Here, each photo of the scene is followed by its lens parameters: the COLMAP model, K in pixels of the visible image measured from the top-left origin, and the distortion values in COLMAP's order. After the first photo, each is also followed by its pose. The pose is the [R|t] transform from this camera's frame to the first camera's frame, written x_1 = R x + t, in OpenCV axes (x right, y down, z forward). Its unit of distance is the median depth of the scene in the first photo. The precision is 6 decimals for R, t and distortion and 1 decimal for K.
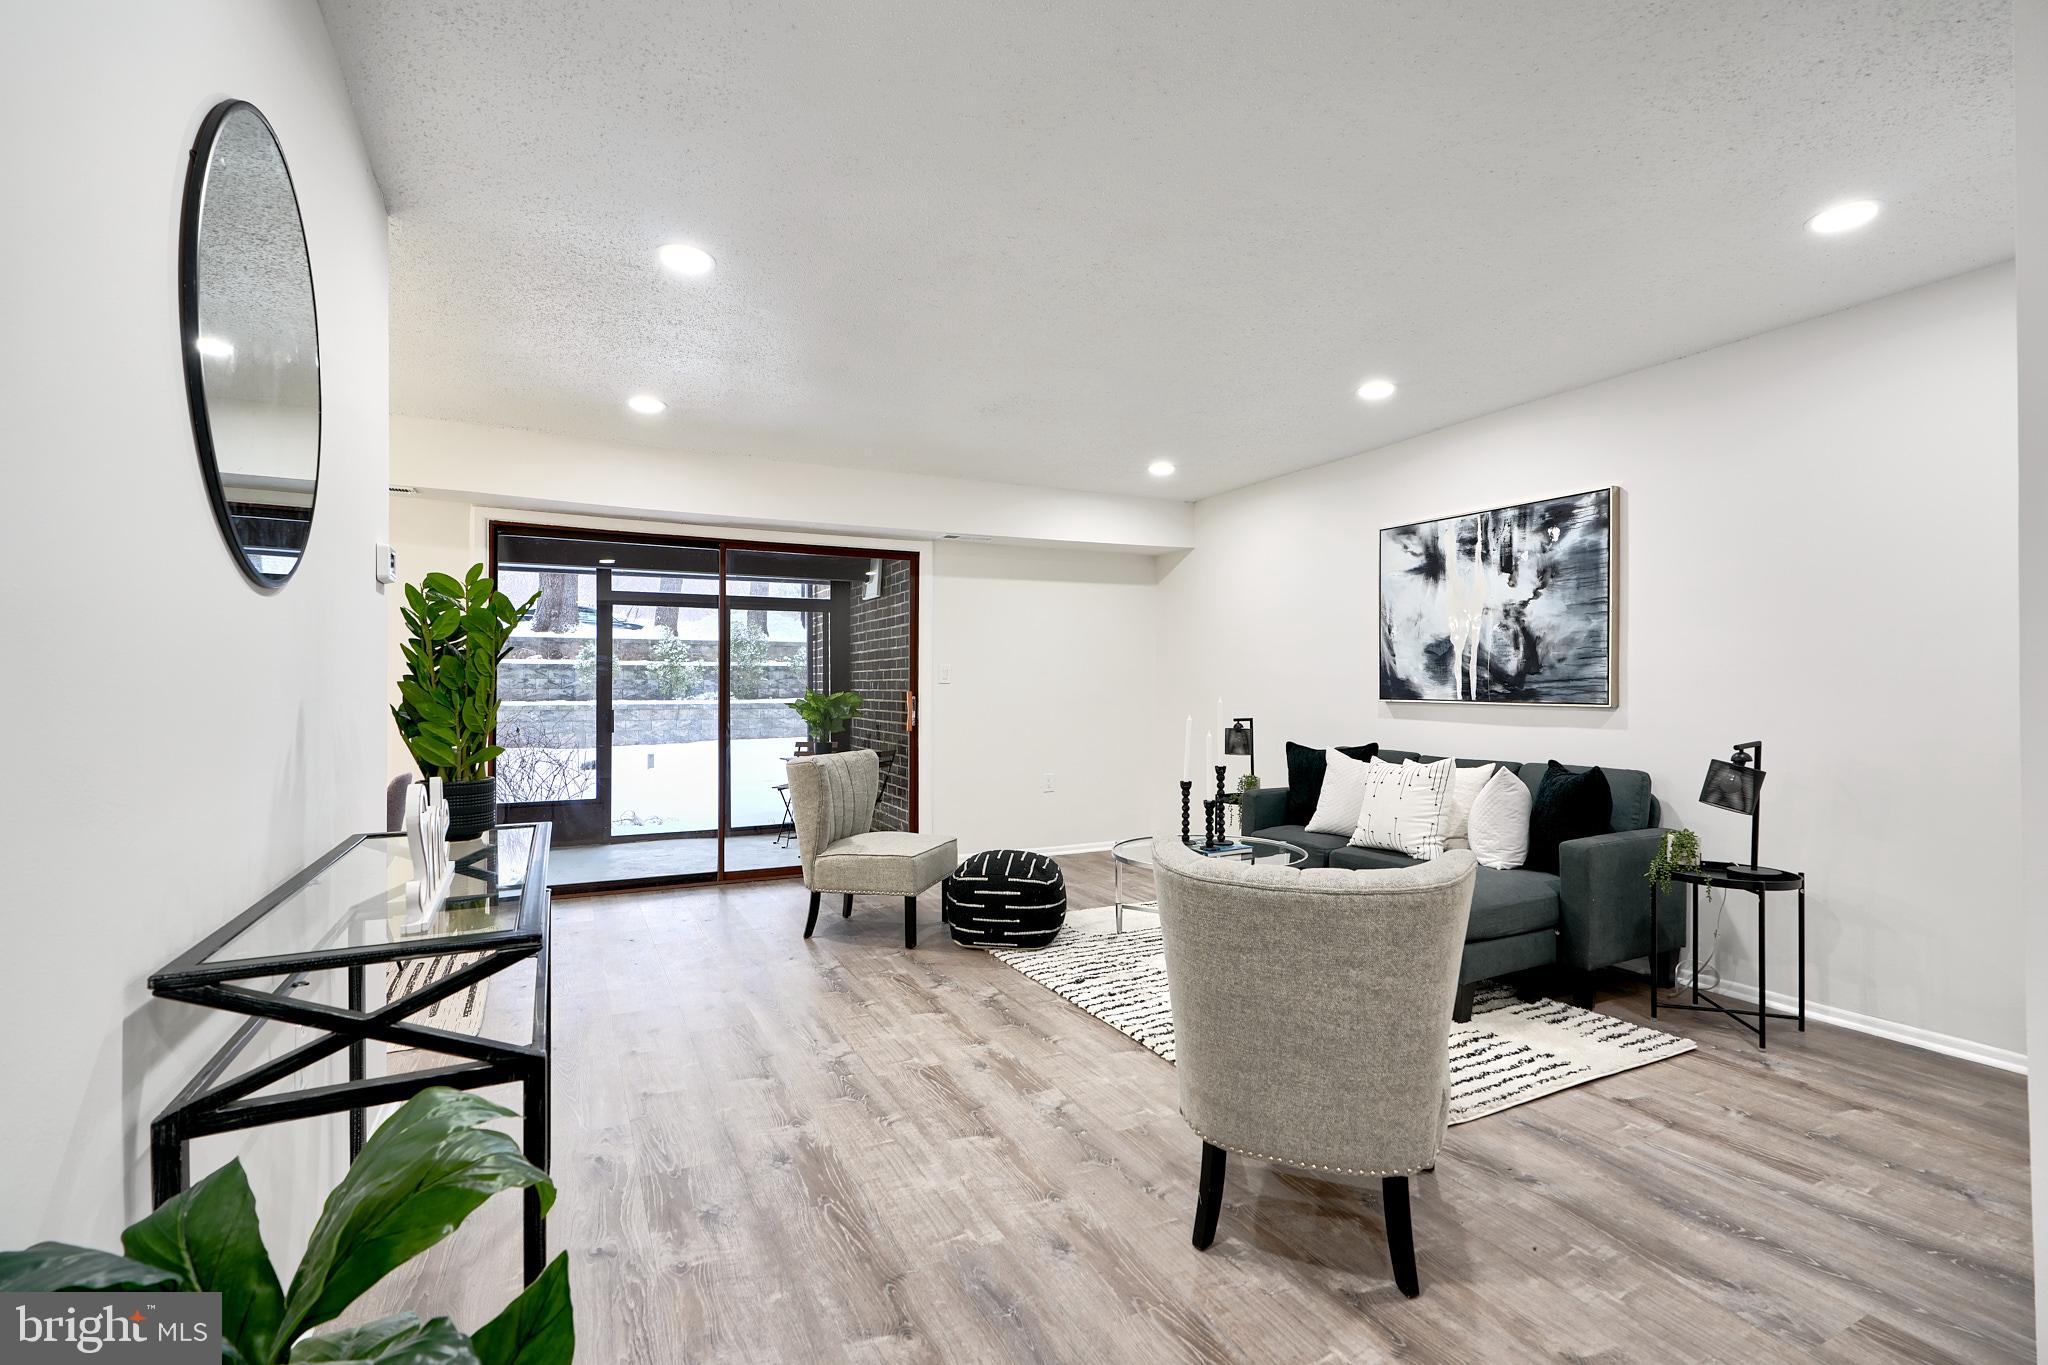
lens RADIAL K [[938.0, 0, 1028.3], [0, 938.0, 690.1], [0, 0, 1]] dist [-0.000590, 0.001321]
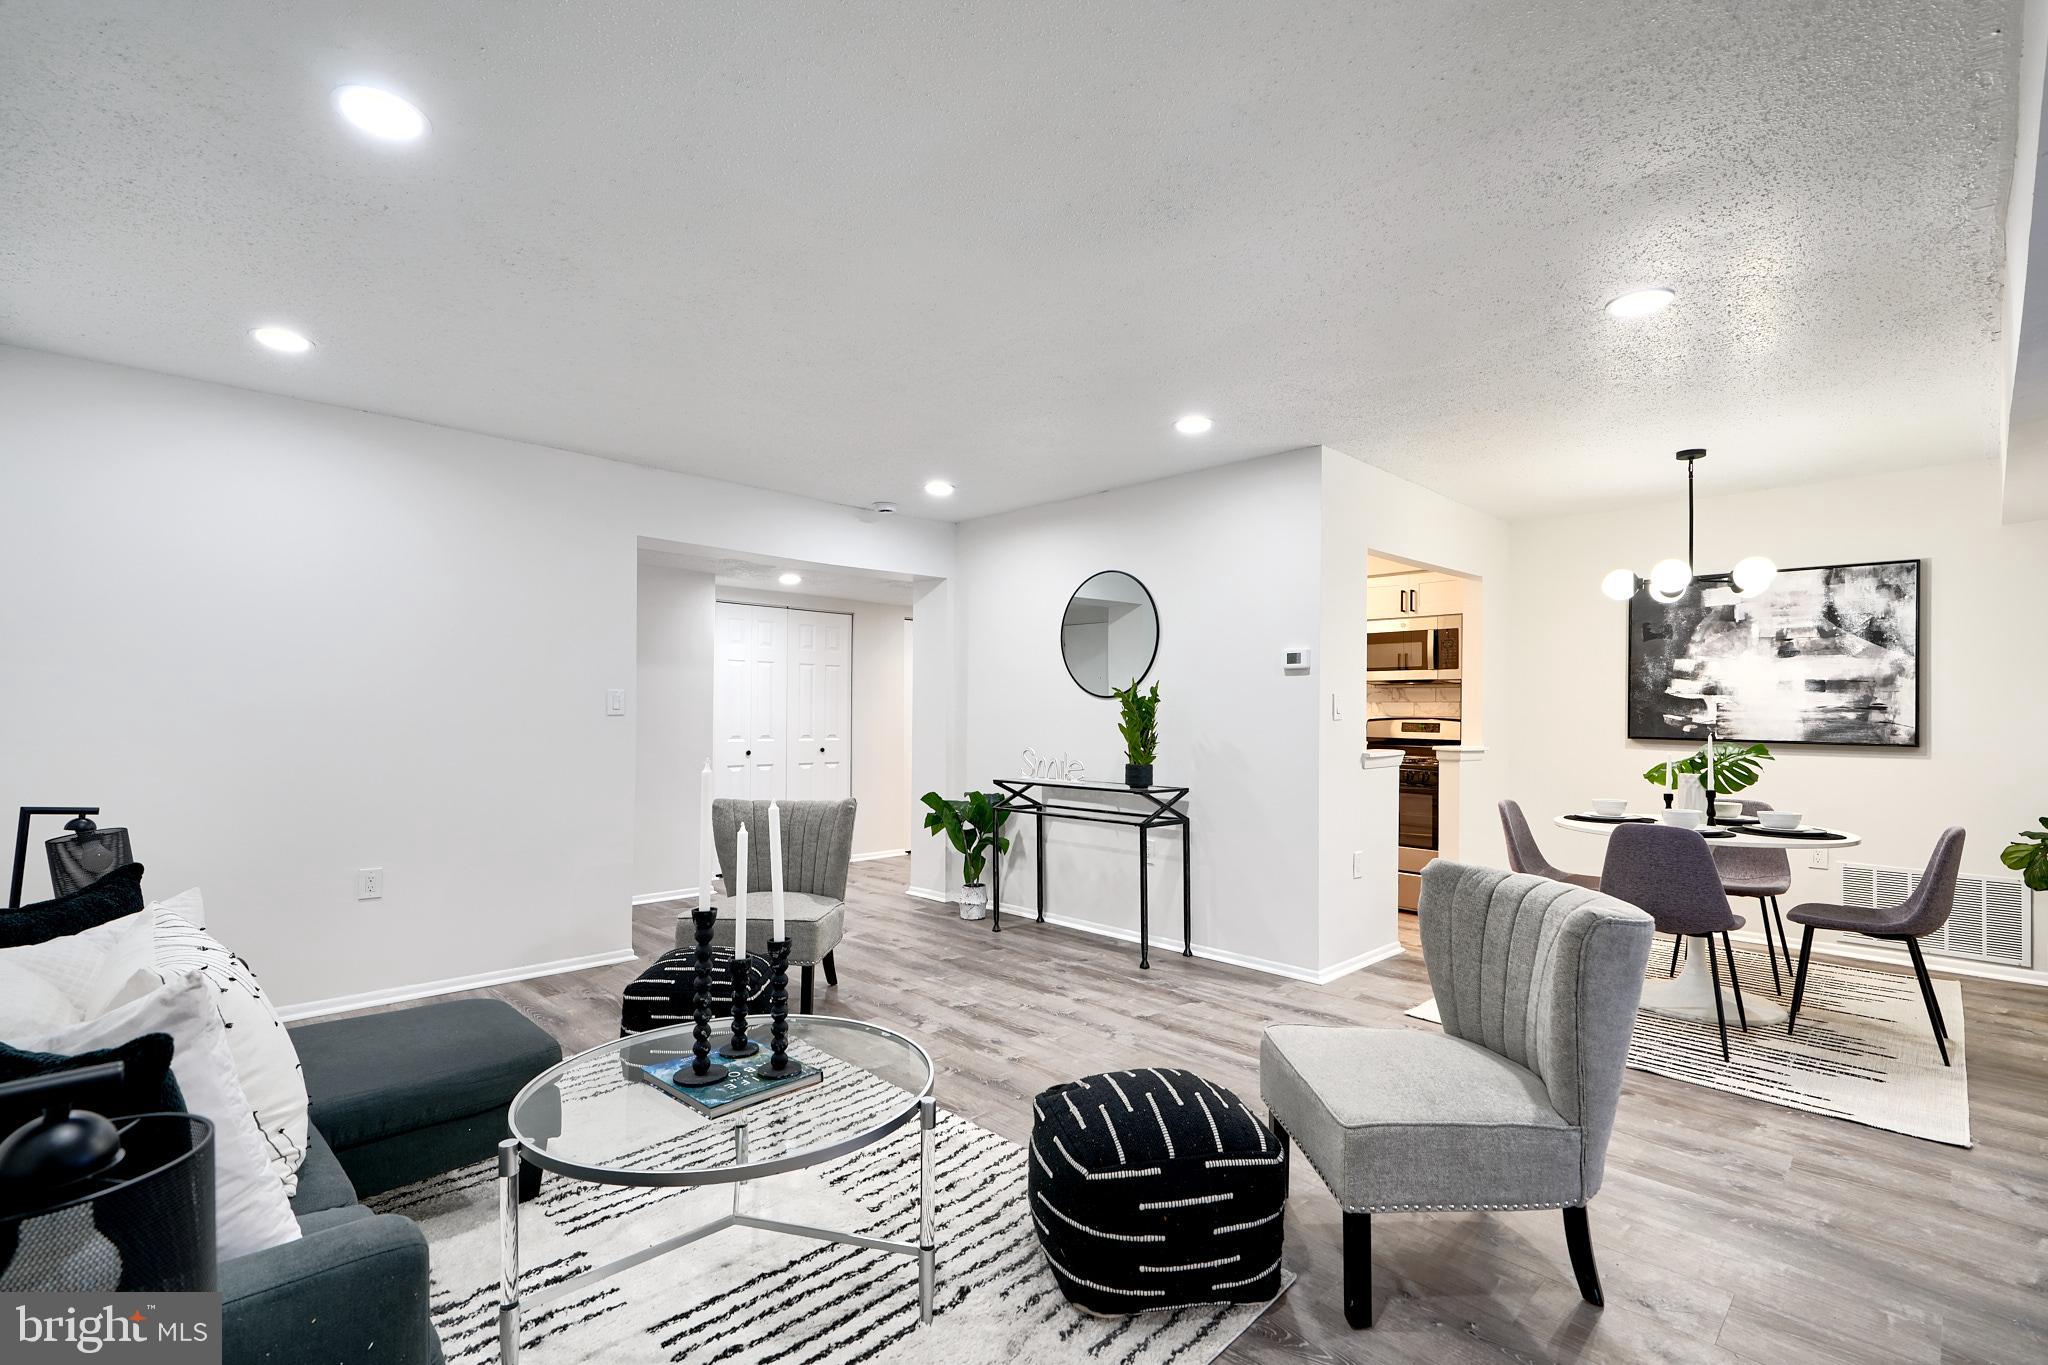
lens RADIAL K [[938.0, 0, 1028.3], [0, 938.0, 690.1], [0, 0, 1]] dist [-0.000590, 0.001321]
pose [[-0.952749, -0.013317, -0.303465, 0.192844], [-0.007196, 0.999748, -0.021279, -0.020340], [0.303672, -0.018090, -0.952605, 1.472863]]
